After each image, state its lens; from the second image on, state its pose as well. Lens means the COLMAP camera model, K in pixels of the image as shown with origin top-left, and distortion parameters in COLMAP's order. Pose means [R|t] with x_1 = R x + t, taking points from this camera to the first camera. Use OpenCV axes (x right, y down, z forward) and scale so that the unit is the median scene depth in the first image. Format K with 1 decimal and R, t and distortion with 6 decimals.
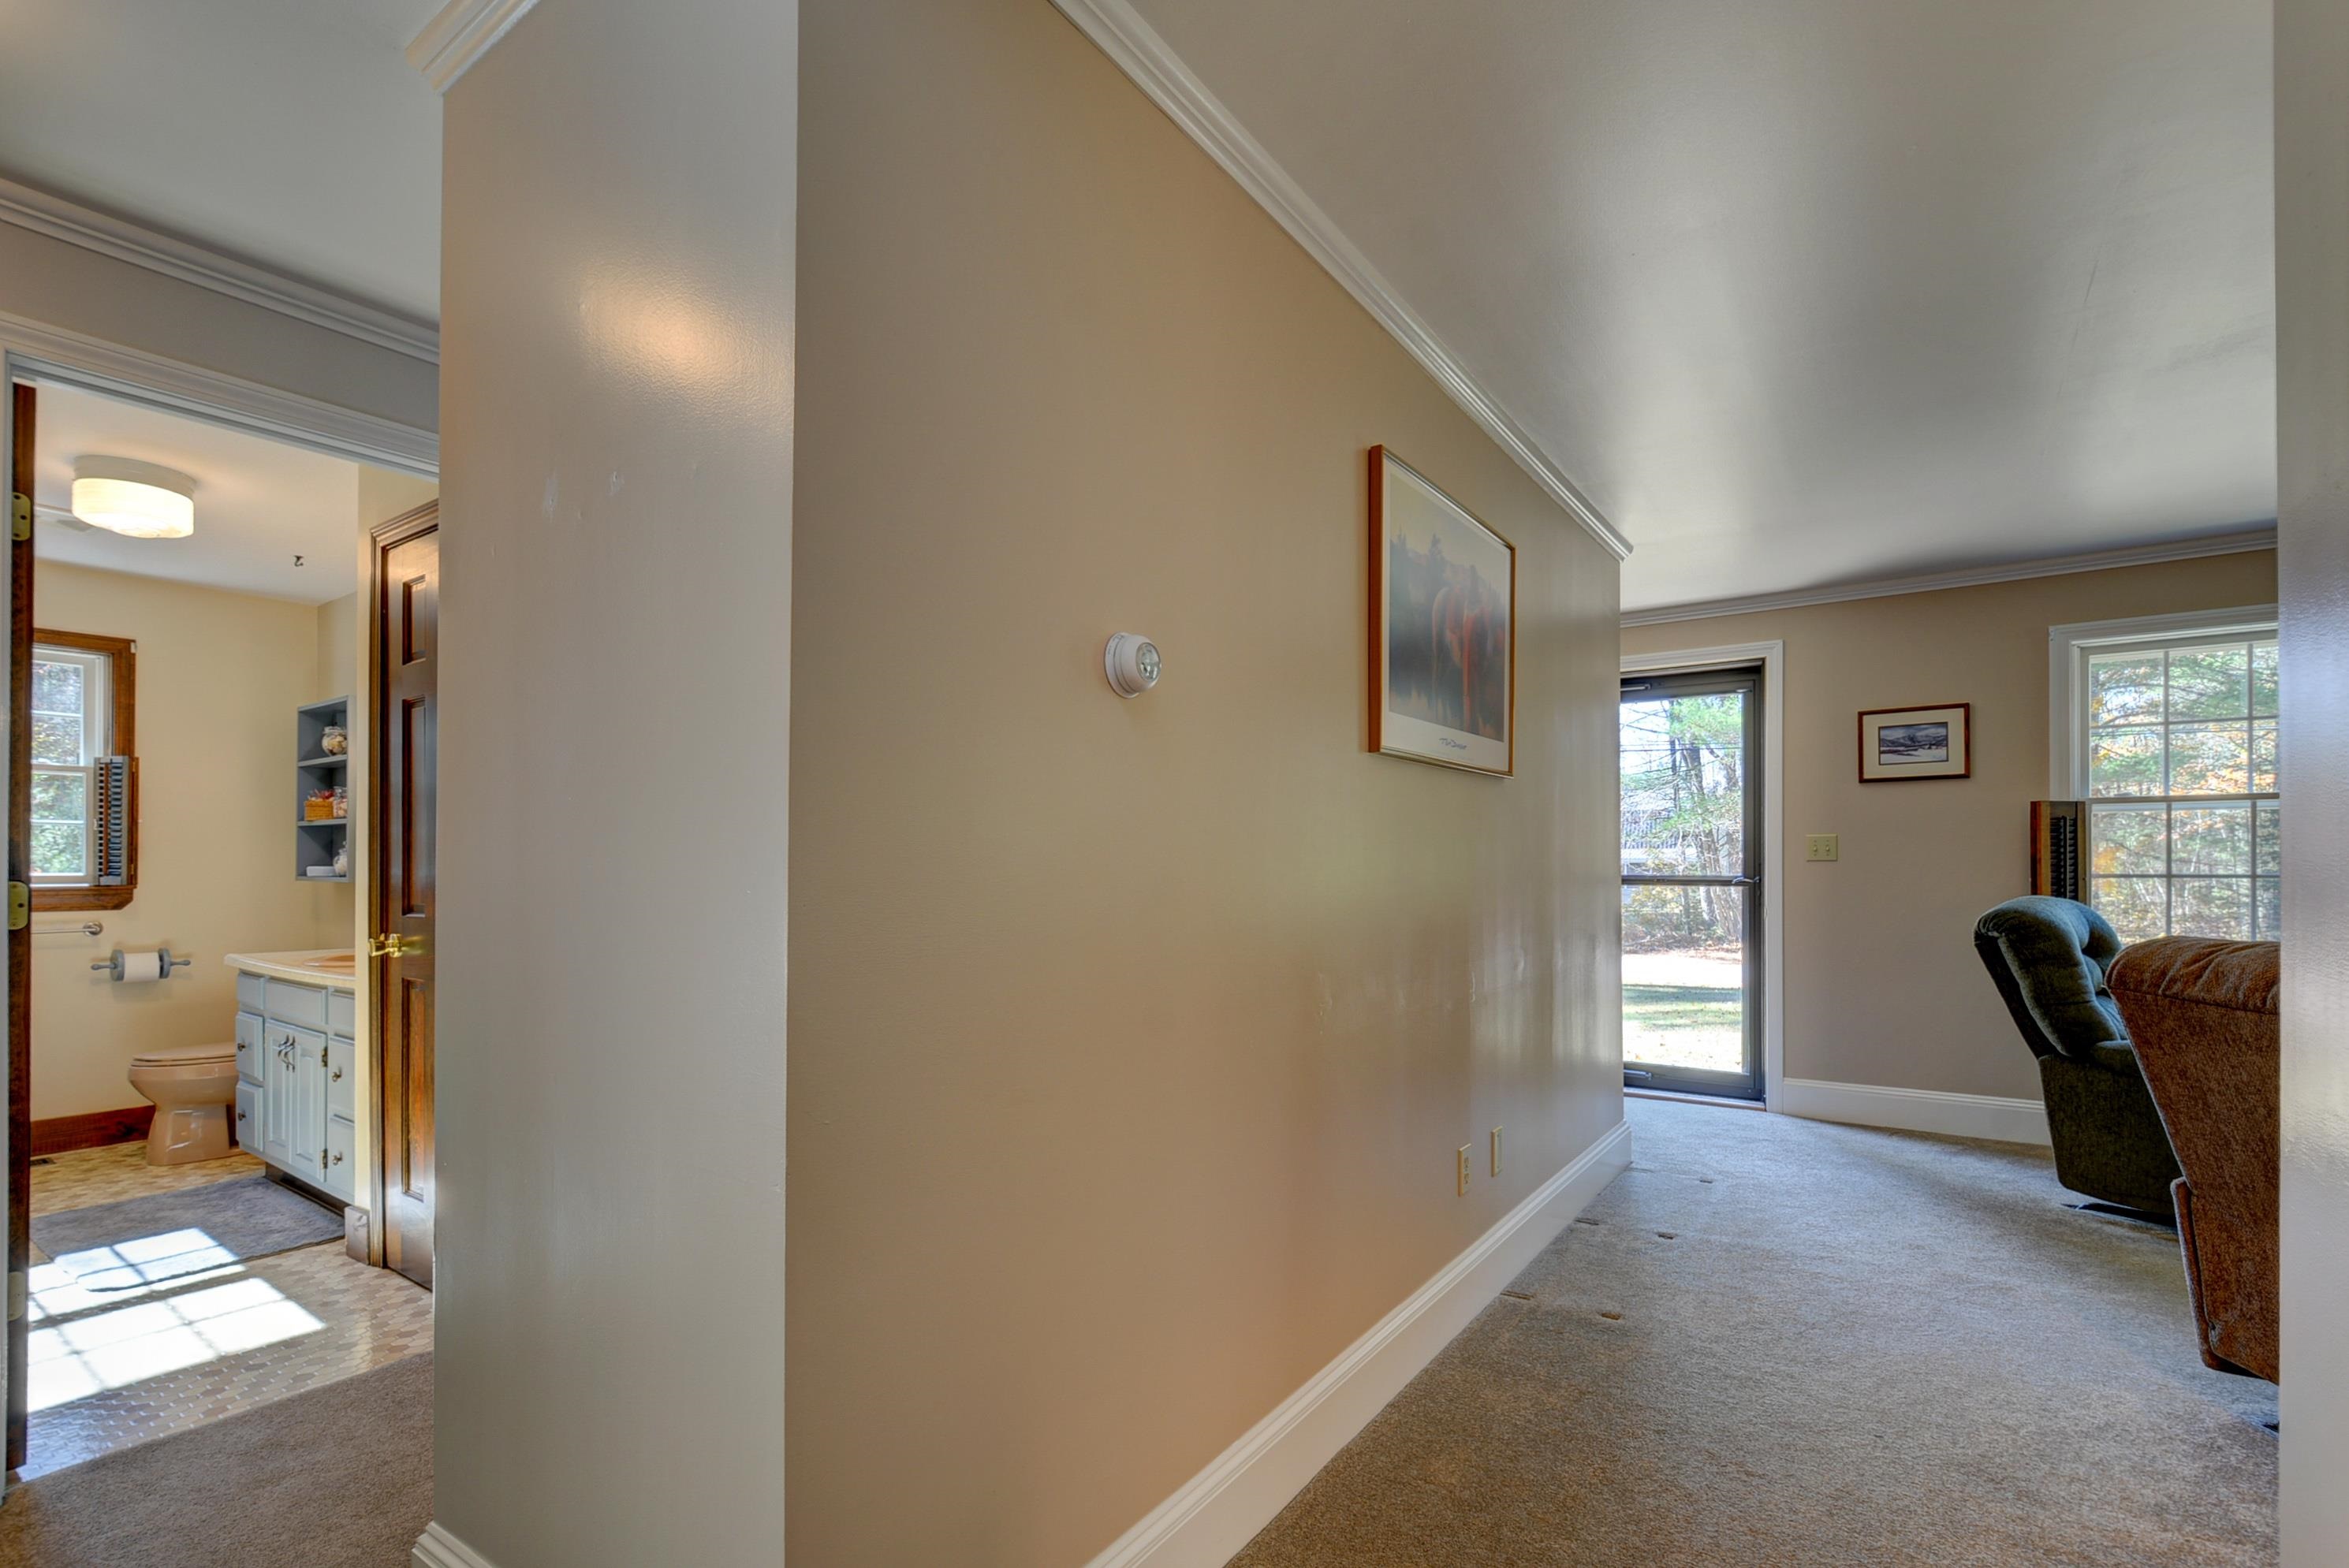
lens RADIAL K [[1026.2, 0, 1180.4], [0, 1026.2, 874.7], [0, 0, 1]] dist [-0.011444, -0.000372]
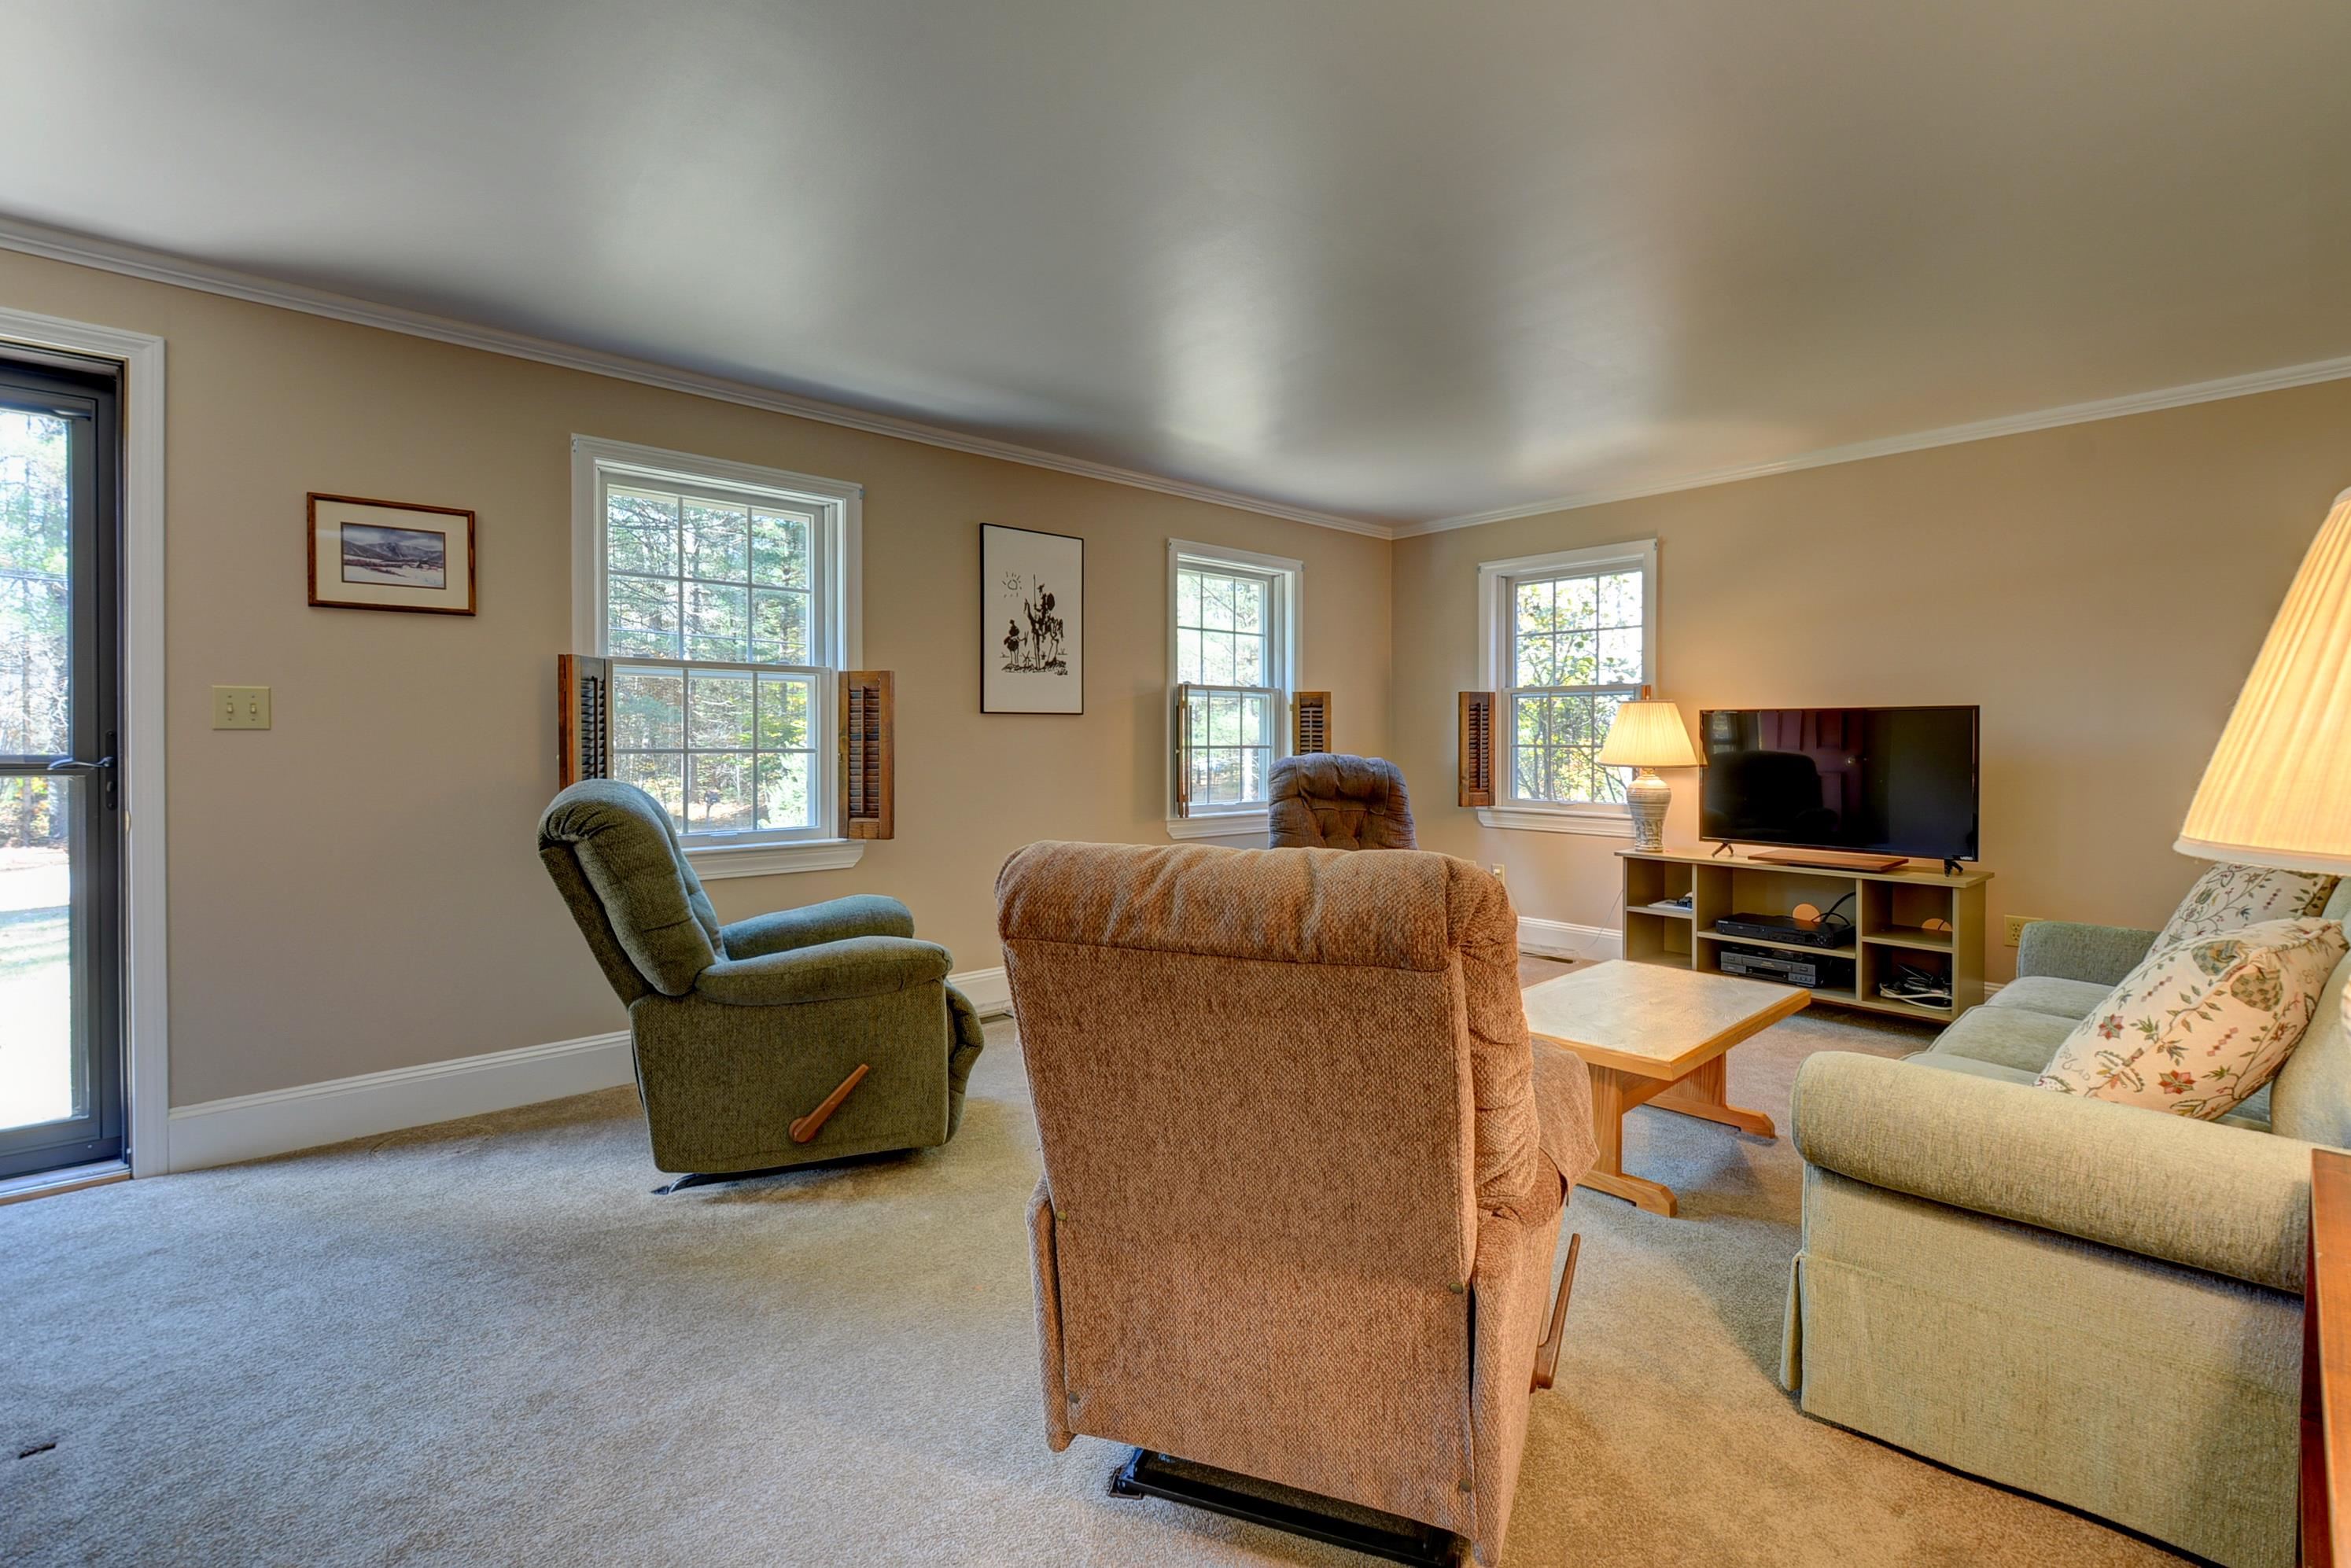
lens RADIAL K [[1073.0, 0, 1188.4], [0, 1073.0, 747.4], [0, 0, 1]] dist [-0.004626, -0.000774]
pose [[0.215947, -0.002566, 0.976402, 0.187384], [0.005663, 0.999983, 0.001376, -0.000688], [-0.976389, 0.005232, 0.215958, 0.446722]]
